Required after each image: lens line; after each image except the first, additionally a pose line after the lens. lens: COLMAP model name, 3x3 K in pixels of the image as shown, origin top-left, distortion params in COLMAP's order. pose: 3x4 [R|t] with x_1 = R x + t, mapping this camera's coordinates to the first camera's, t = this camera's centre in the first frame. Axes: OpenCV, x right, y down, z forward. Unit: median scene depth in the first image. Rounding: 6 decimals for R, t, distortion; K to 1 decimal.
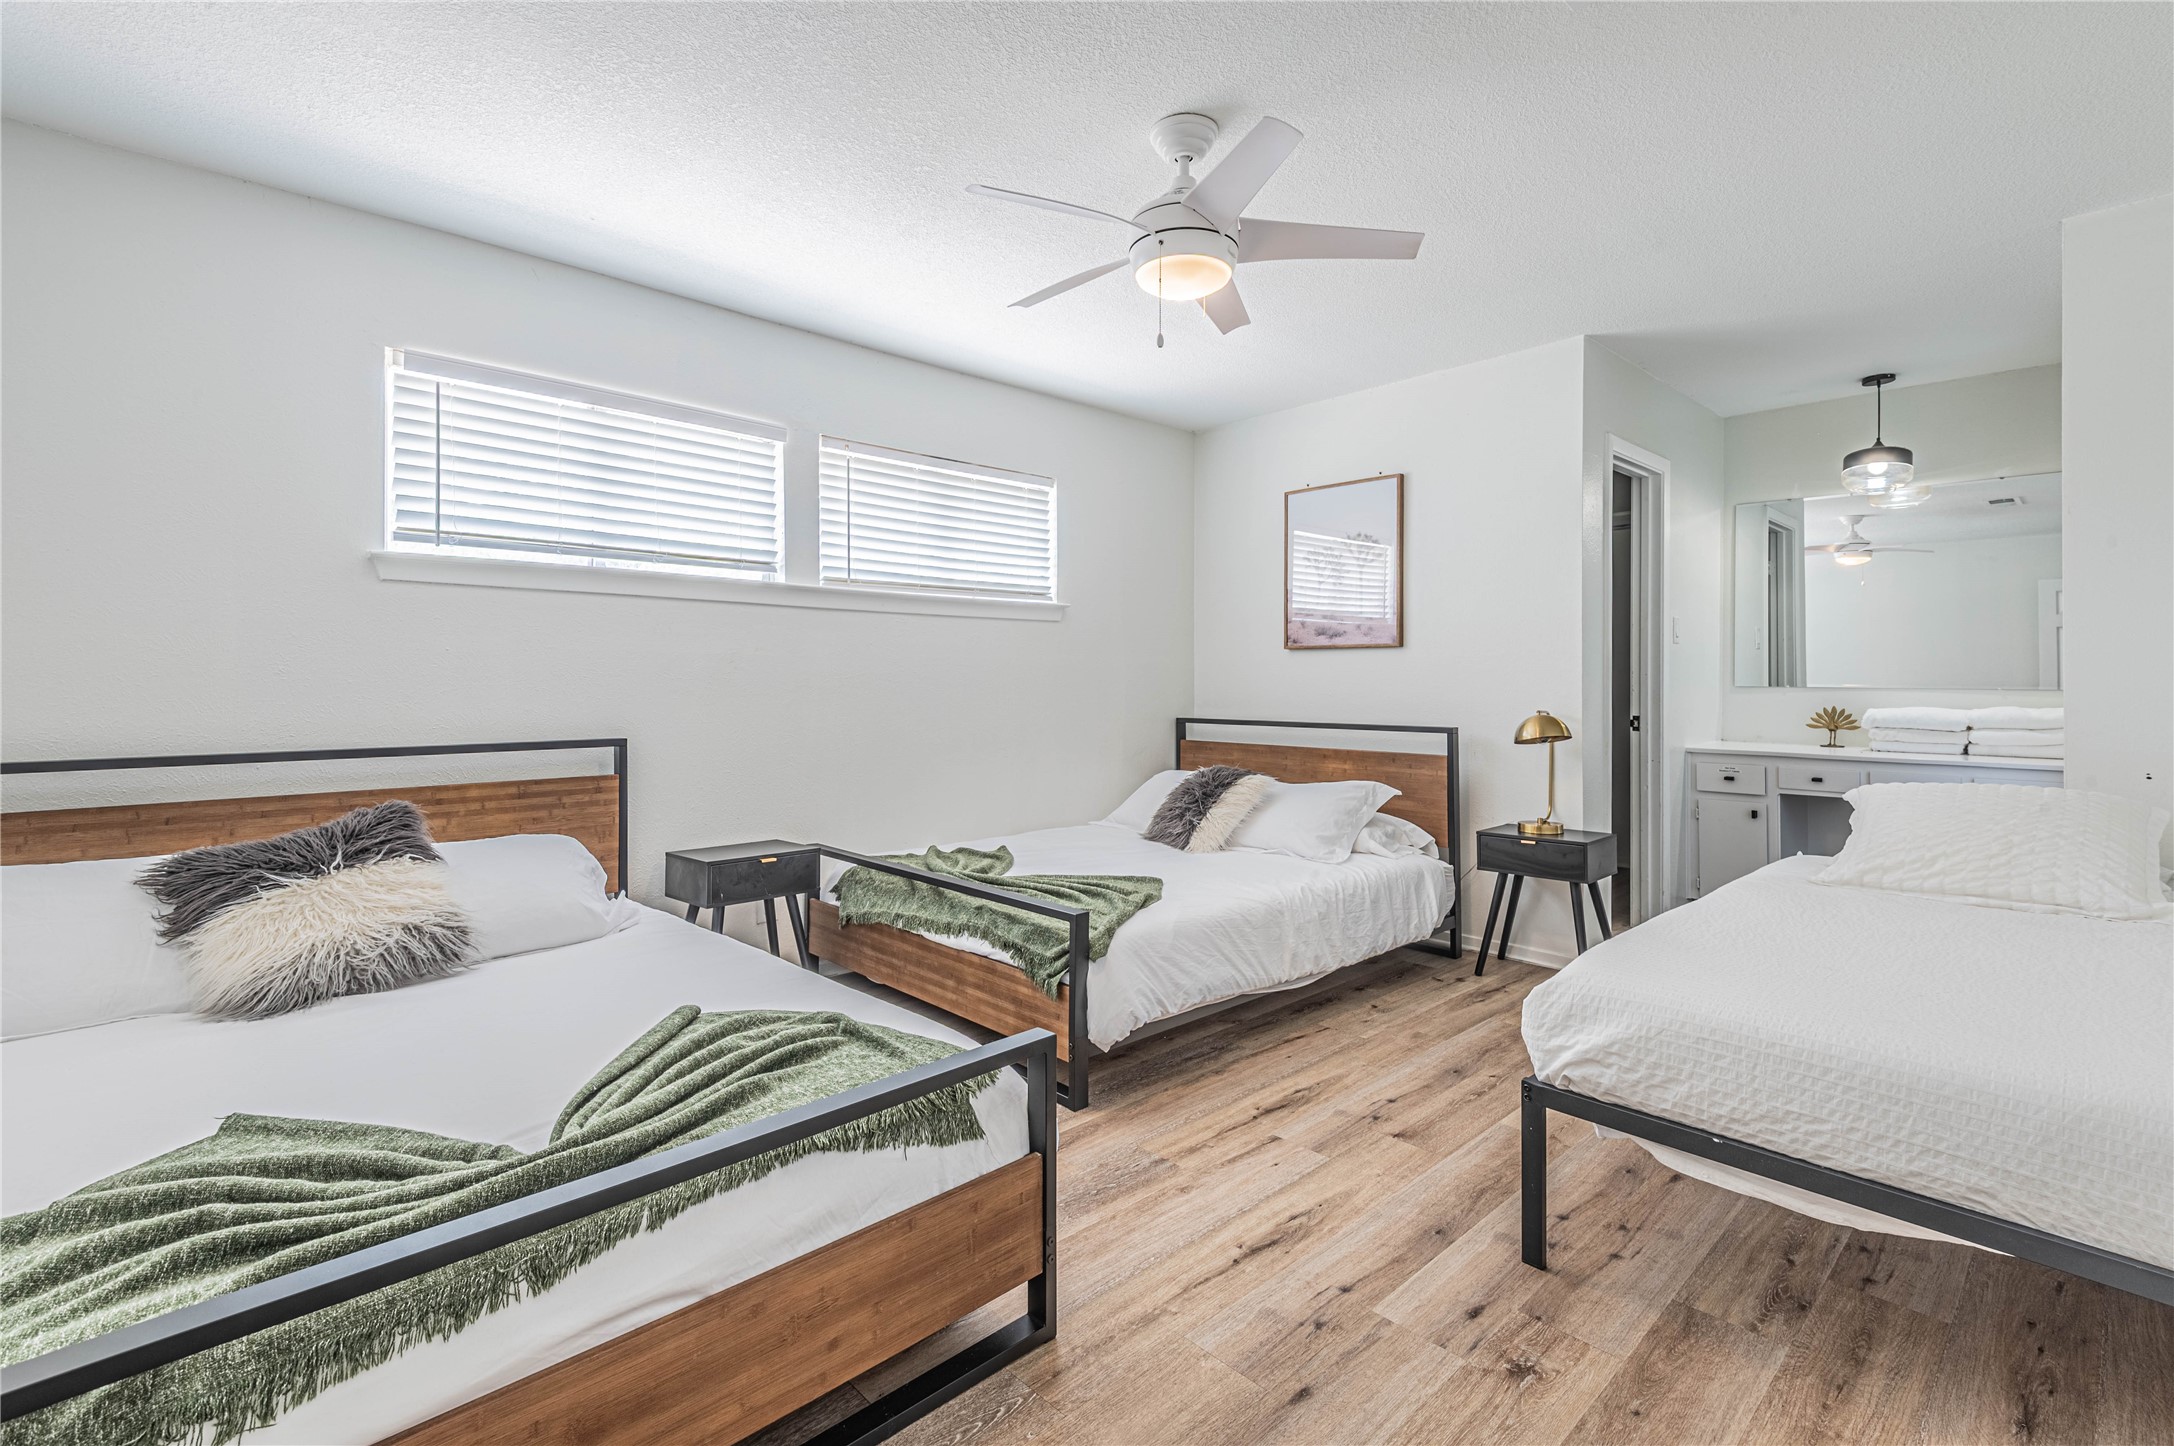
lens RADIAL K [[978.0, 0, 1097.0], [0, 978.0, 696.2], [0, 0, 1]] dist [0.031747, -0.000267]
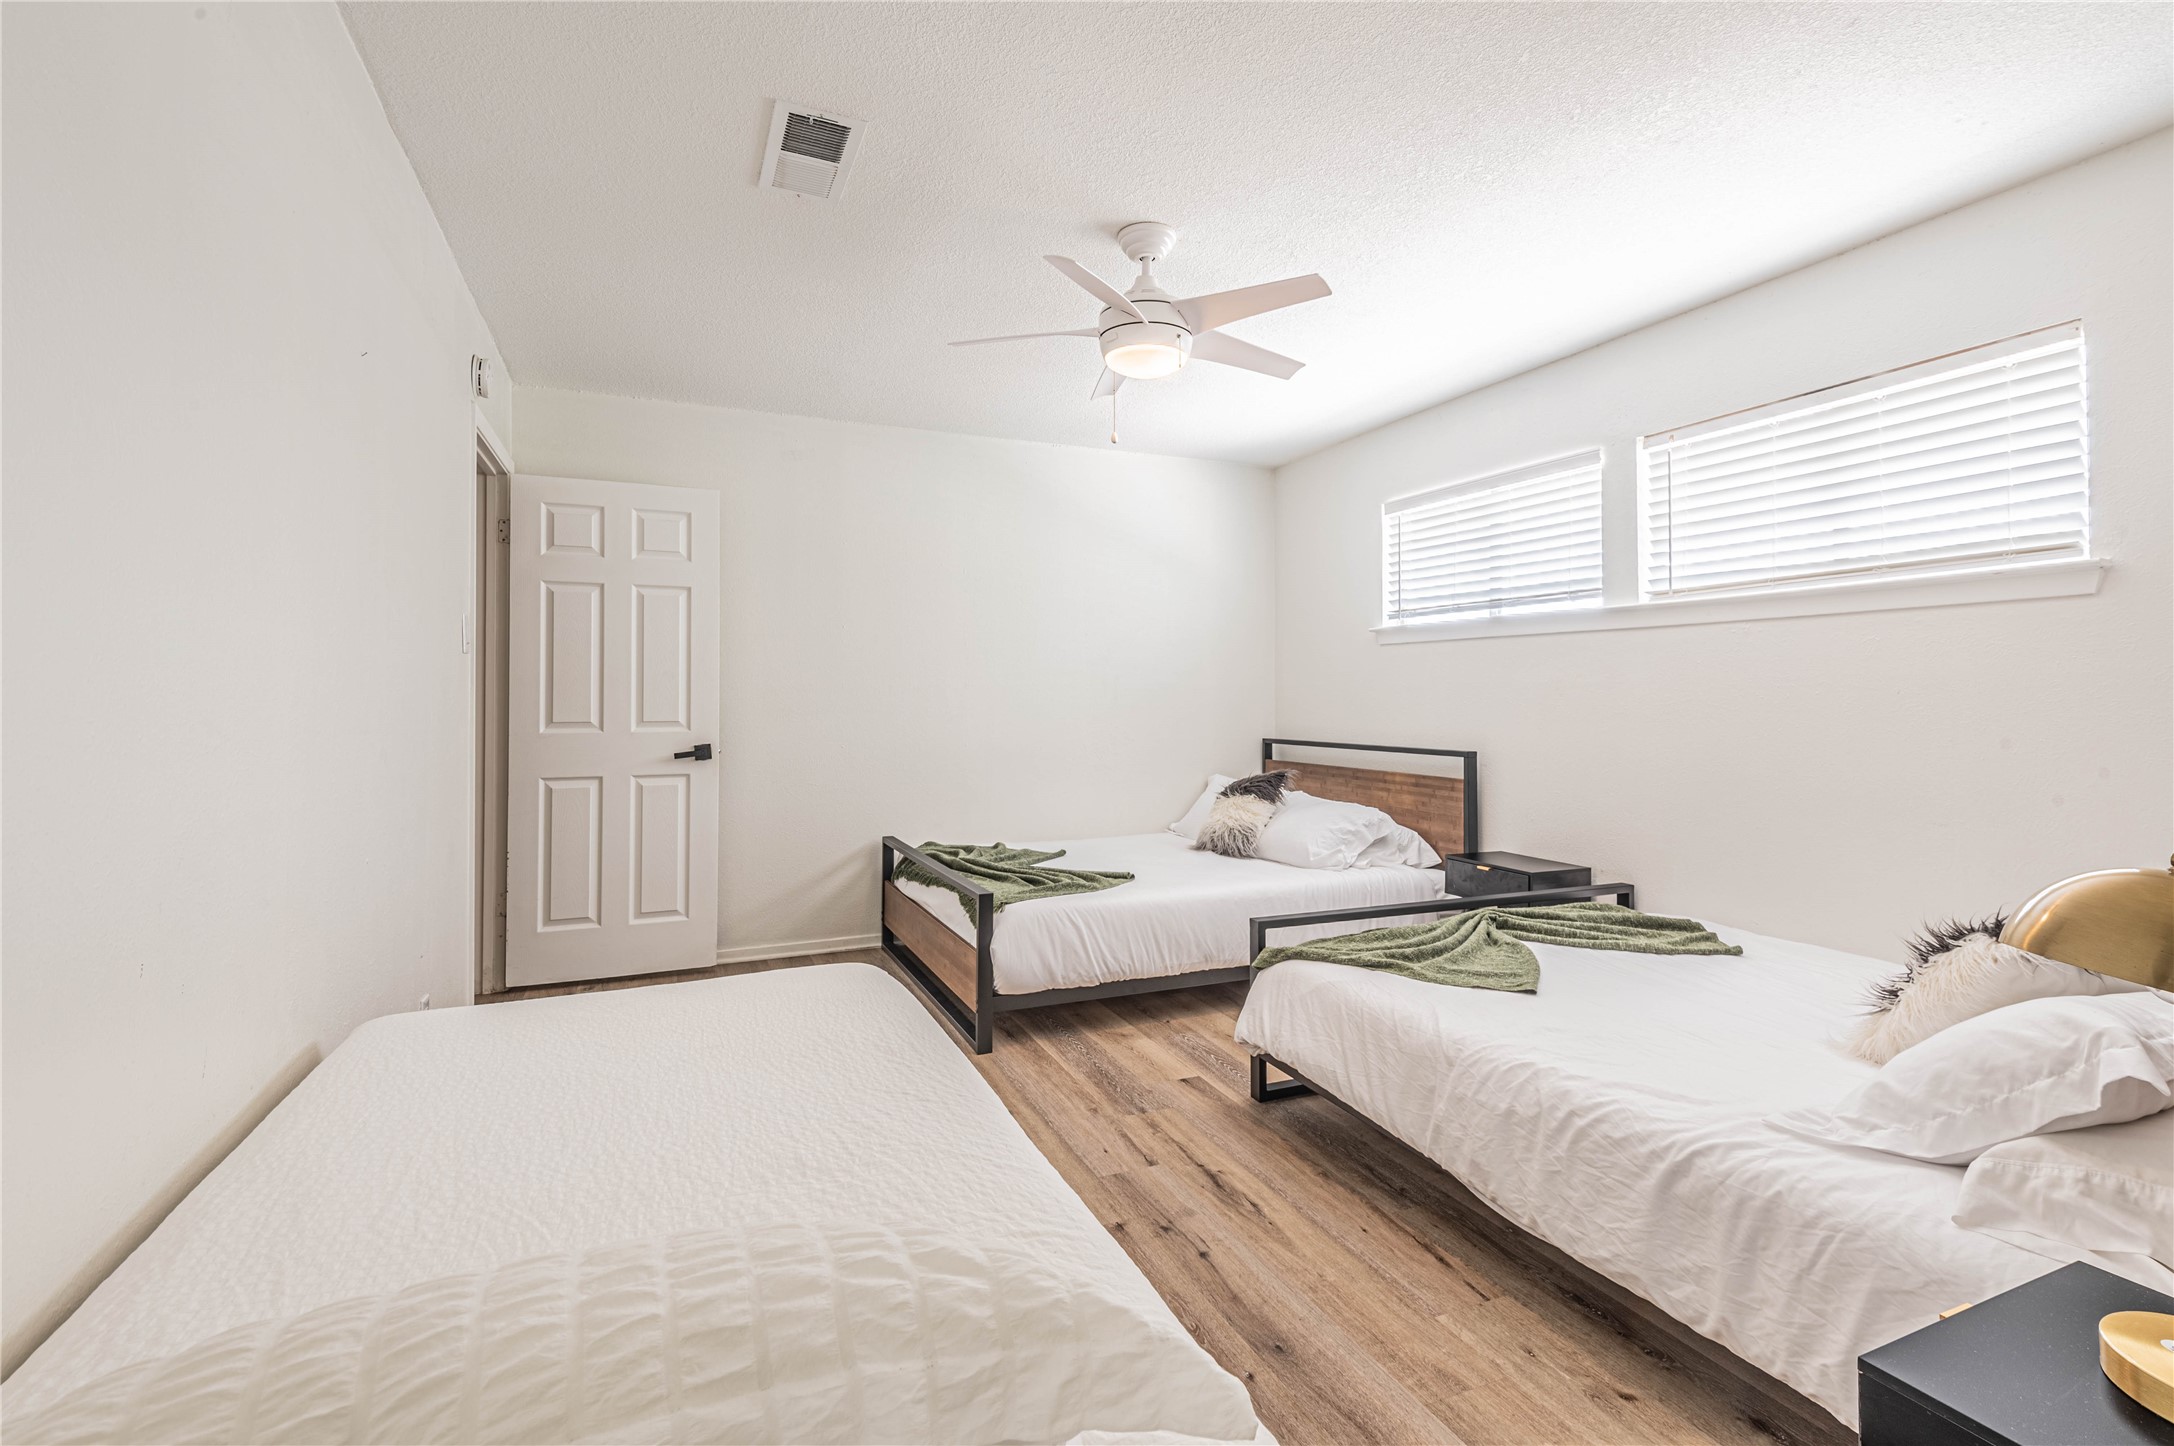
lens RADIAL K [[978.0, 0, 1097.0], [0, 978.0, 696.2], [0, 0, 1]] dist [0.031747, -0.000267]
pose [[-0.330366, -0.014217, -0.943746, 0.975763], [-0.032115, 0.999477, -0.003814, -0.008872], [0.943307, 0.029048, -0.330649, 1.086450]]
